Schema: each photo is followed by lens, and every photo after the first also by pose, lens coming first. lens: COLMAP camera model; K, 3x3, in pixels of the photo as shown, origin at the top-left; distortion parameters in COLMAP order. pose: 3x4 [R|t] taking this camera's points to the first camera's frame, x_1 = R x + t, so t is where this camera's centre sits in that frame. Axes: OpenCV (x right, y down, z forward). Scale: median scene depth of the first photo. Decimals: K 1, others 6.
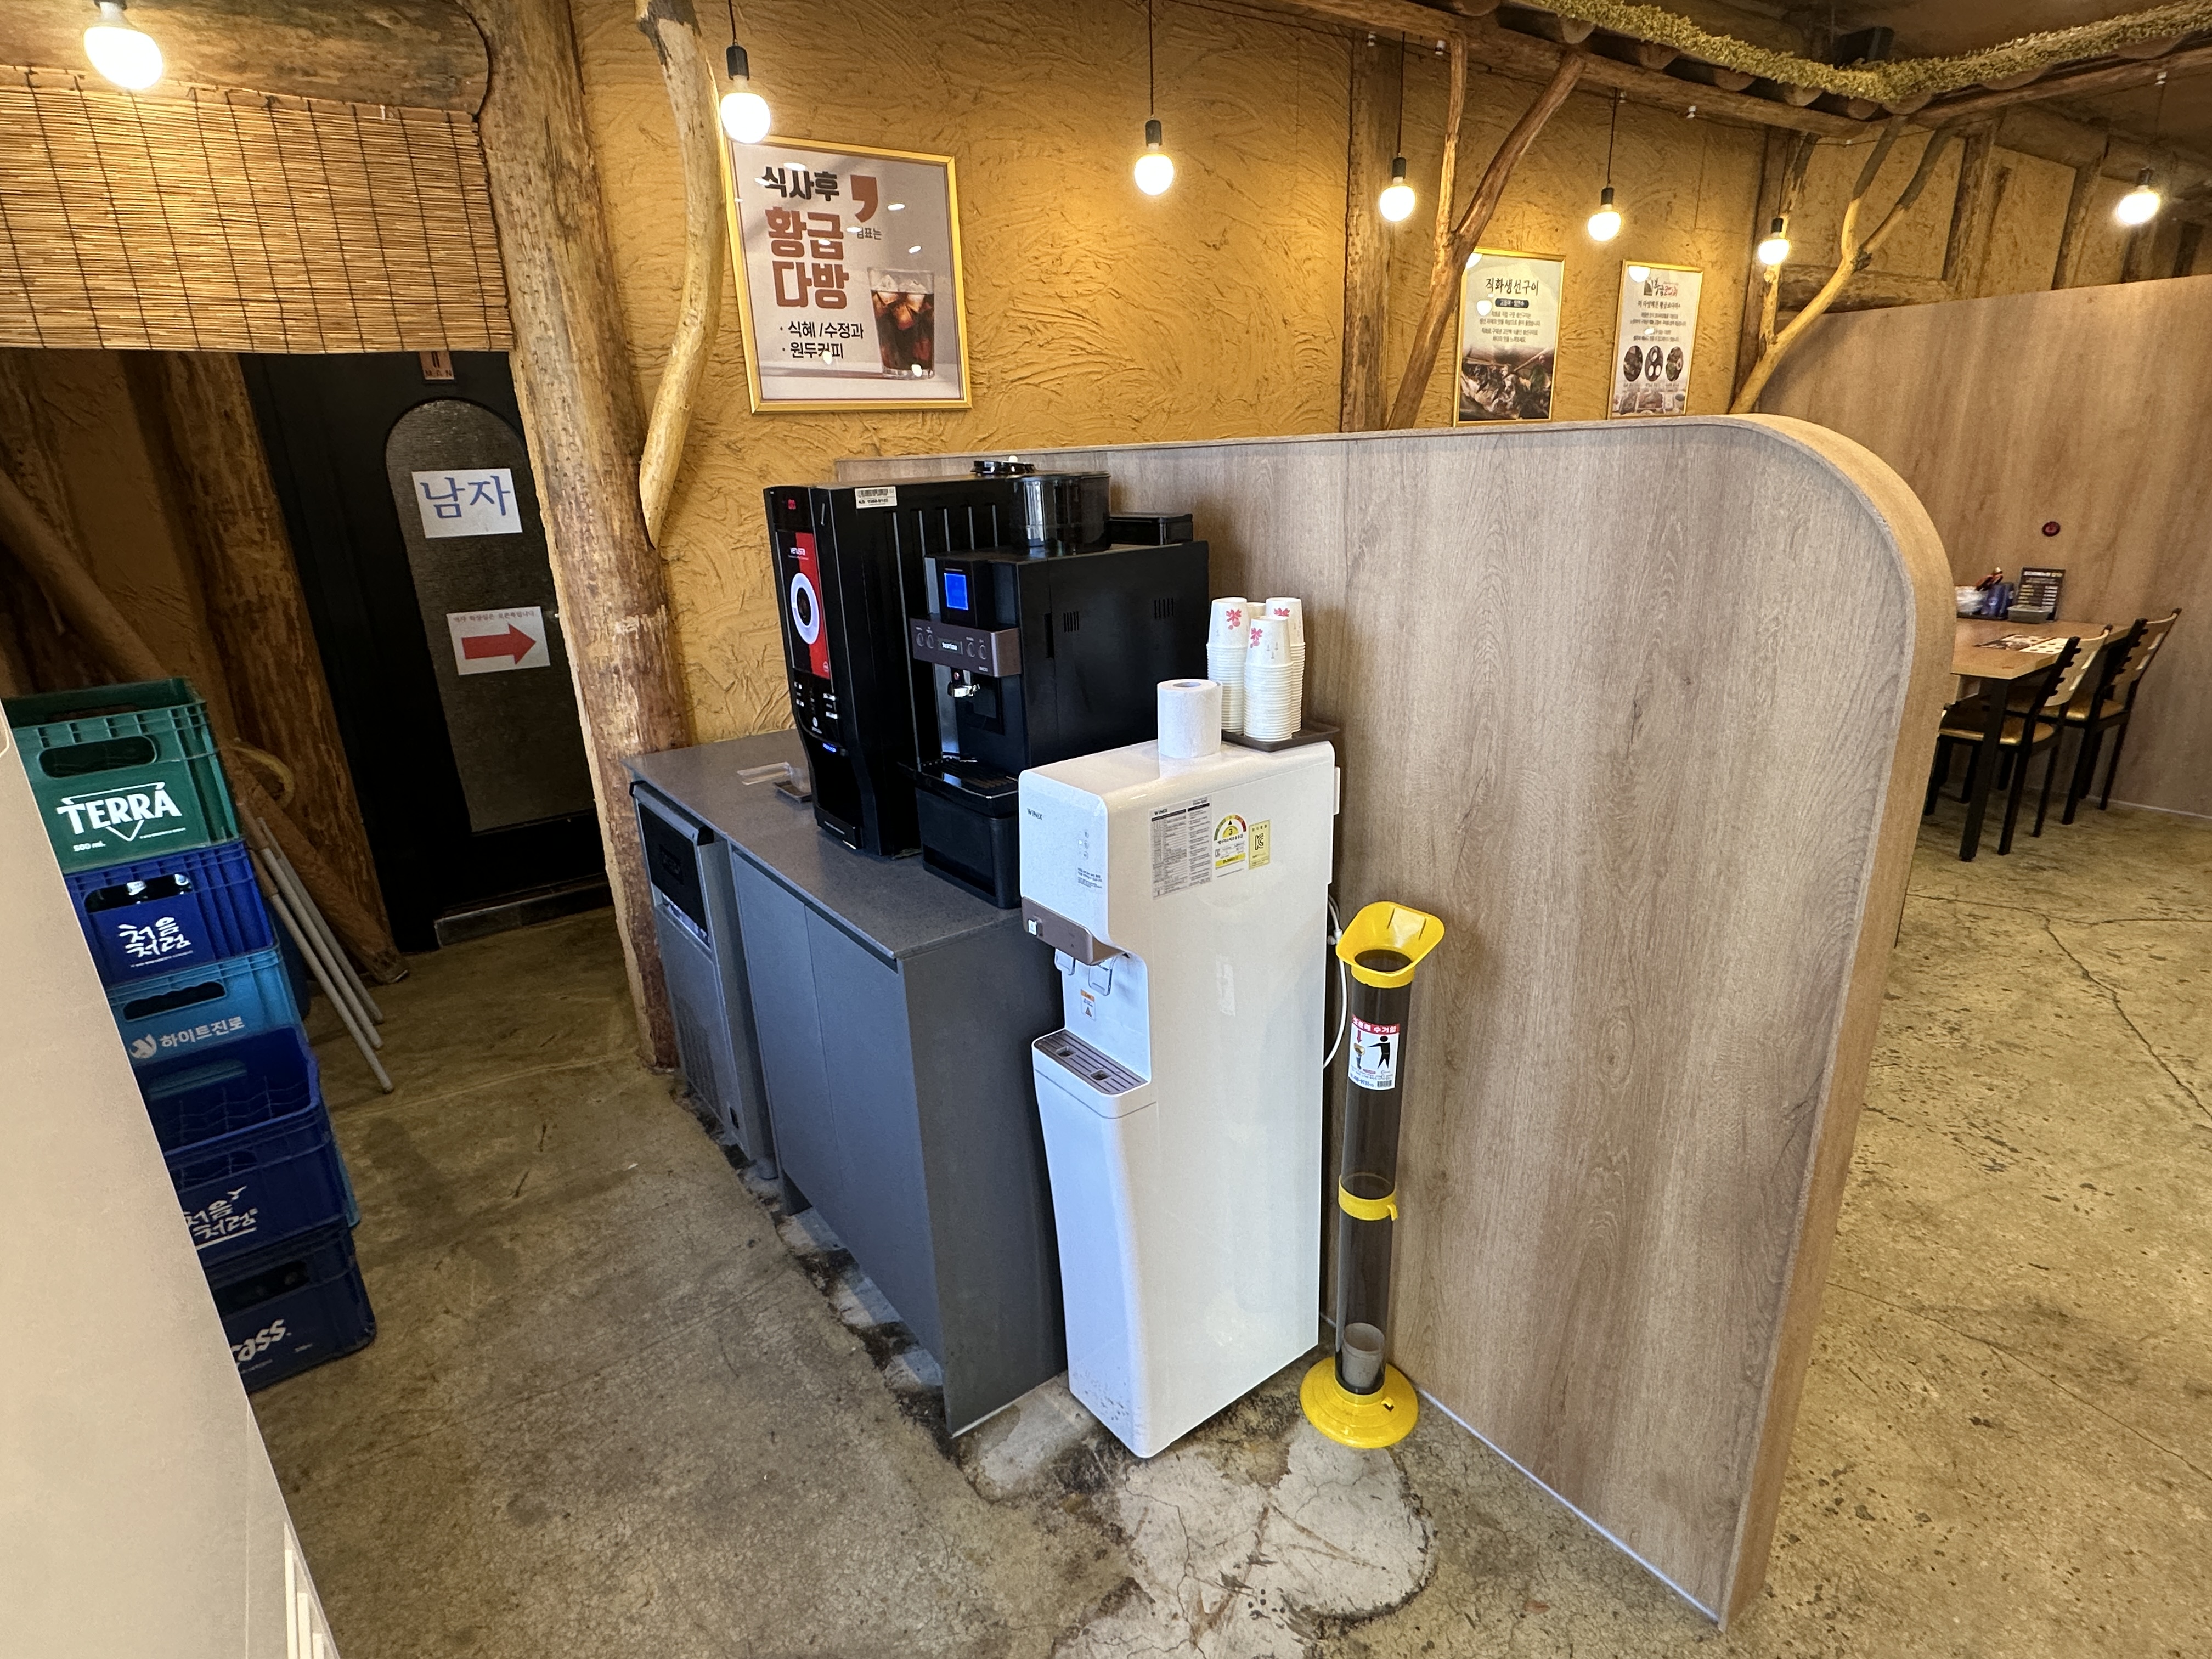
lens RADIAL K [[1159.1, 0, 1110.9], [0, 1159.1, 846.1], [0, 0, 1]] dist [0.000732, 0.002327]
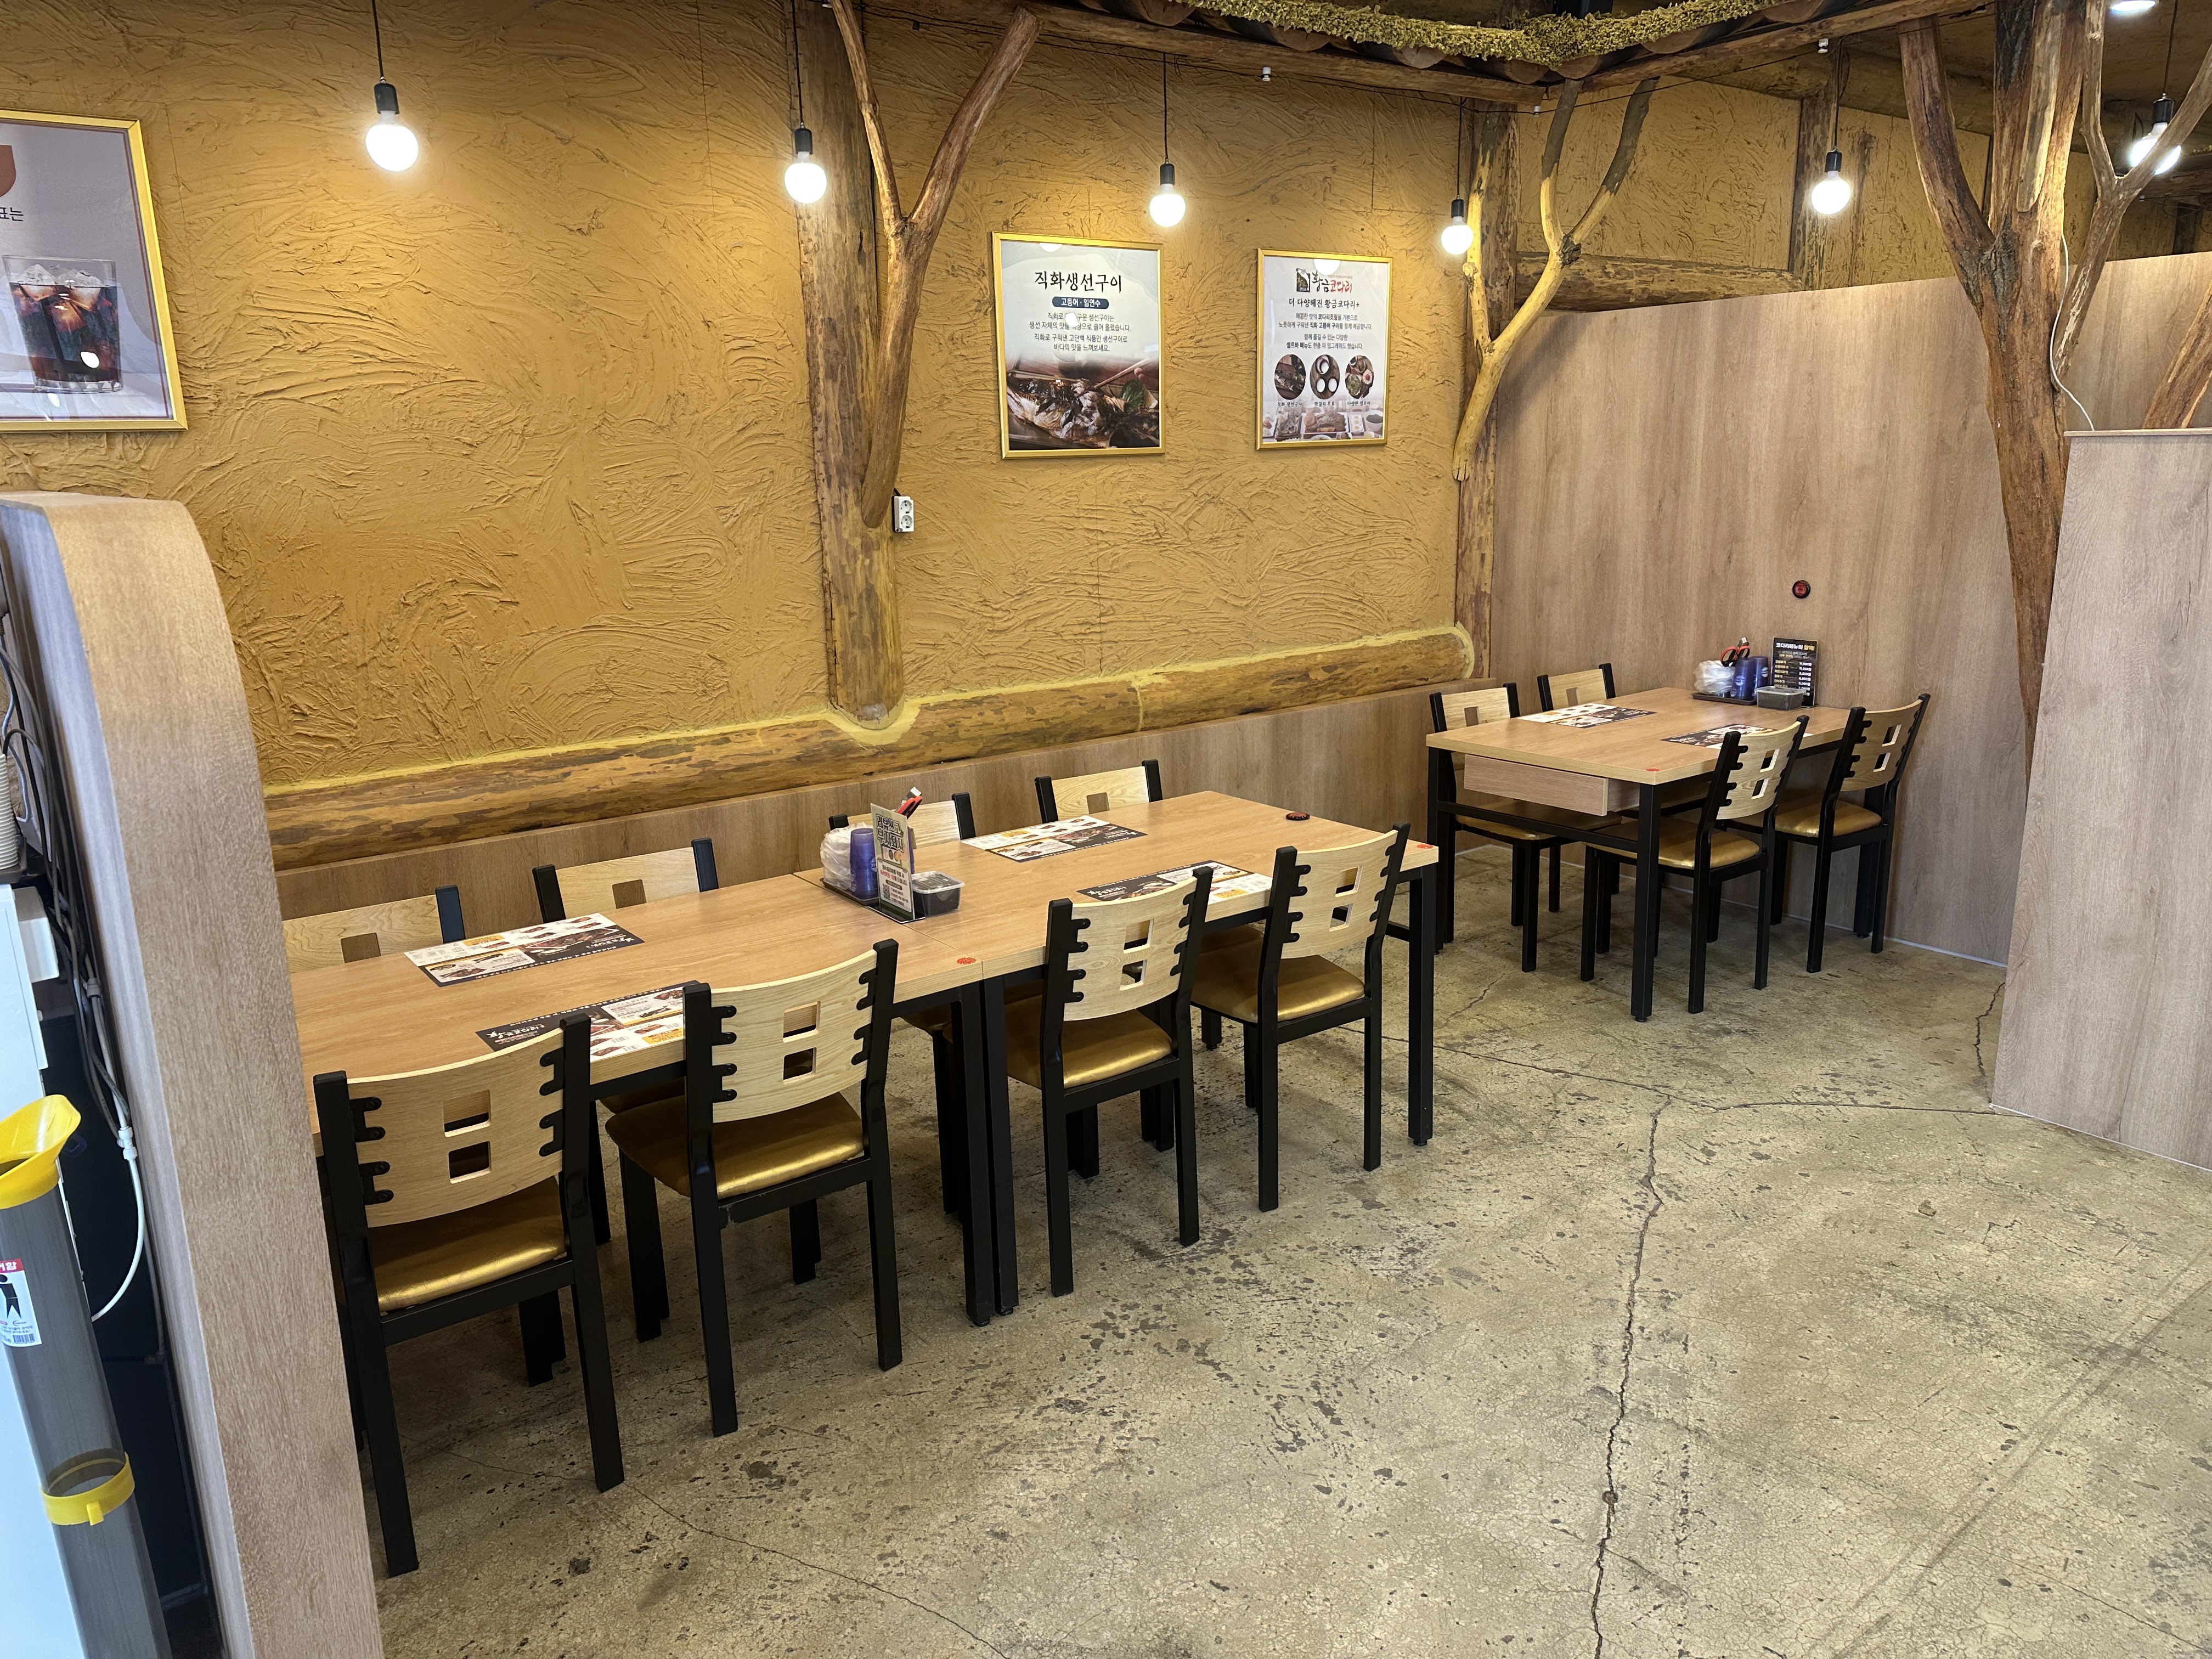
lens RADIAL K [[1558.6, 0, 1106.0], [0, 1558.6, 829.5], [0, 0, 1]] dist [0.061165, -0.065365]
pose [[0.999784, 0.006749, 0.019665, 0.349320], [-0.004853, 0.995474, -0.094911, -0.012080], [-0.020217, 0.094795, 0.995292, -0.024459]]
